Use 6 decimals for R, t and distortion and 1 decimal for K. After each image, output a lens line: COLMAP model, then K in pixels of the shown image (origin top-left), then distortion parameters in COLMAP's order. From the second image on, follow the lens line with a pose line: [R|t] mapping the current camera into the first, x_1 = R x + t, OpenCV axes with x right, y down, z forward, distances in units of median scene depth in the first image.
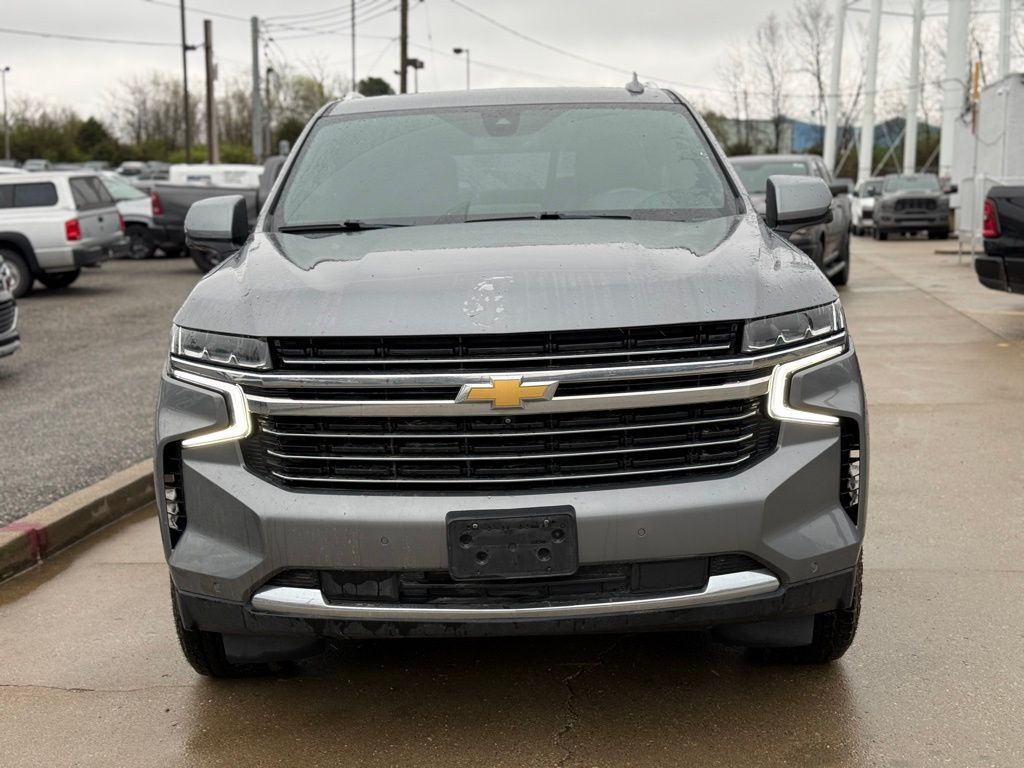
lens RADIAL K [[1440.5, 0, 524.5], [0, 1440.5, 354.6], [0, 0, 1]] dist [0.097926, -0.053691]
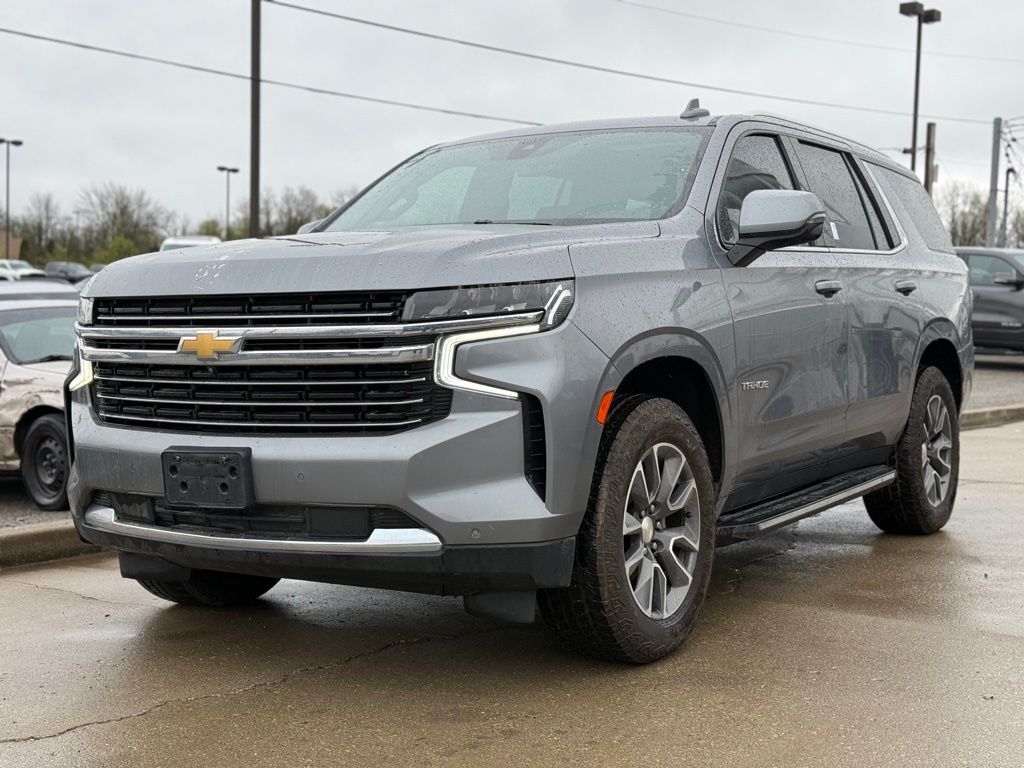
lens RADIAL K [[1425.5, 0, 517.3], [0, 1425.5, 390.7], [0, 0, 1]] dist [0.158757, -0.372313]
pose [[0.854545, 0.048938, -0.517066, 0.771574], [-0.075215, 0.996717, -0.029972, 0.076135], [0.513902, 0.064504, 0.855420, 0.141404]]
